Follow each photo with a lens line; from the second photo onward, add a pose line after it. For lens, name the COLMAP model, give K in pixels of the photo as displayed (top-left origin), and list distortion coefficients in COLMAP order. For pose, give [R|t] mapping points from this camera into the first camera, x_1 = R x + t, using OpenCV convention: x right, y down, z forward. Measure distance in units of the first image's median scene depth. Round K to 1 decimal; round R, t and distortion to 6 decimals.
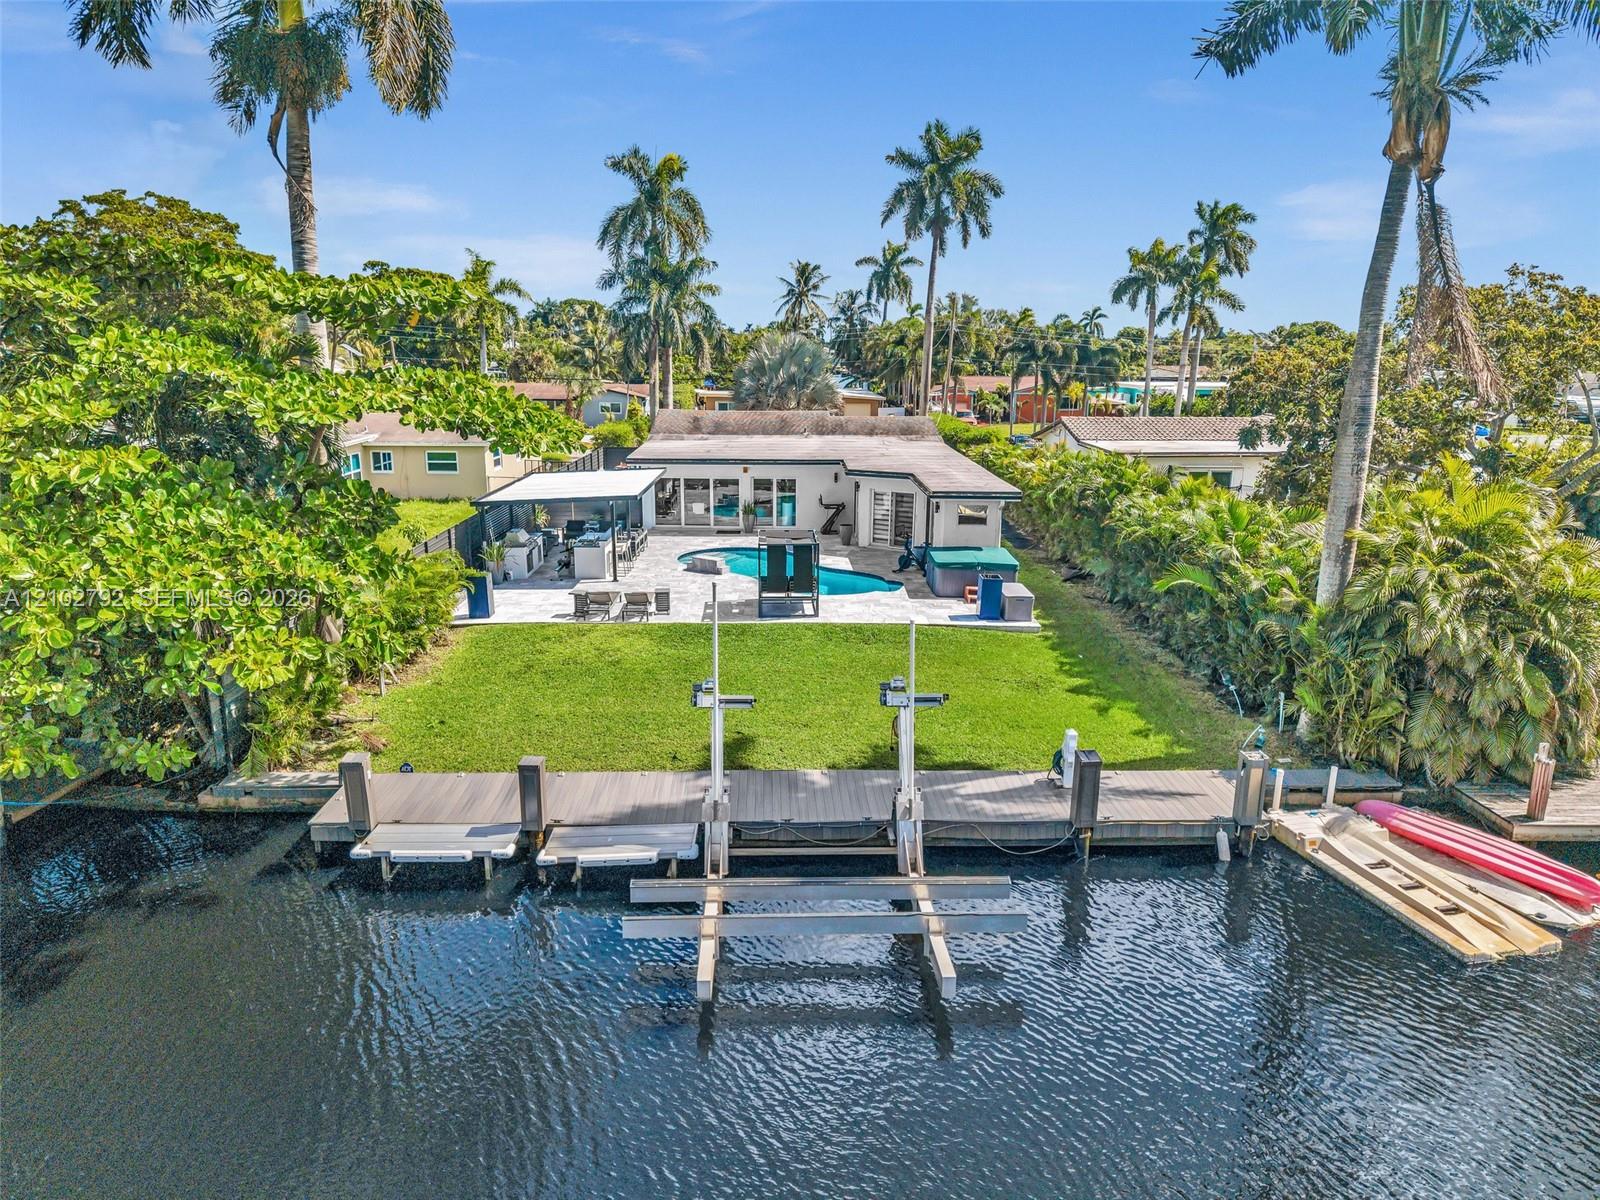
lens RADIAL K [[1097.2, 0, 800.0], [0, 1097.2, 600.0], [0, 0, 1]] dist [0.002673, -0.001738]
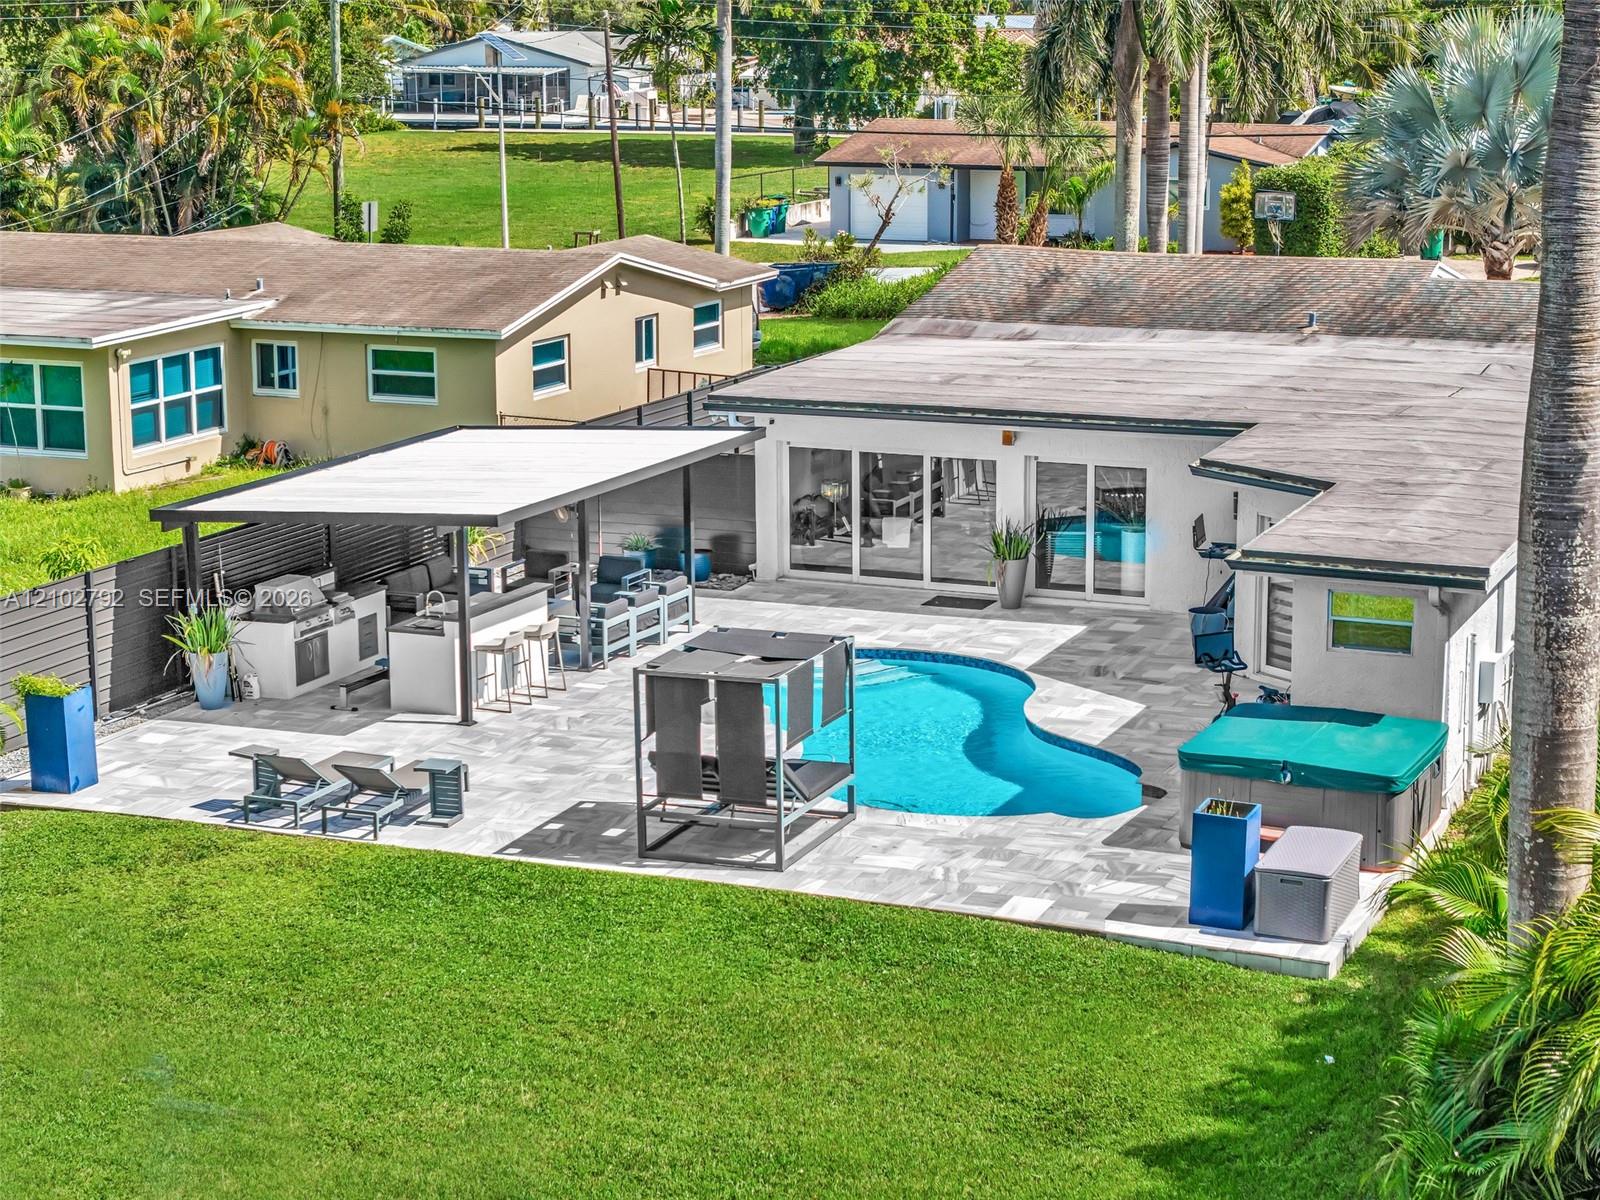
lens RADIAL K [[3220.4, 0, 800.0], [0, 3220.4, 600.0], [0, 0, 1]] dist [-0.180208, -0.006624]
pose [[0.915848, 0.067914, -0.395740, 0.415325], [-0.079525, 0.996748, -0.012987, -0.058651], [0.393571, 0.043365, 0.918271, -0.028916]]
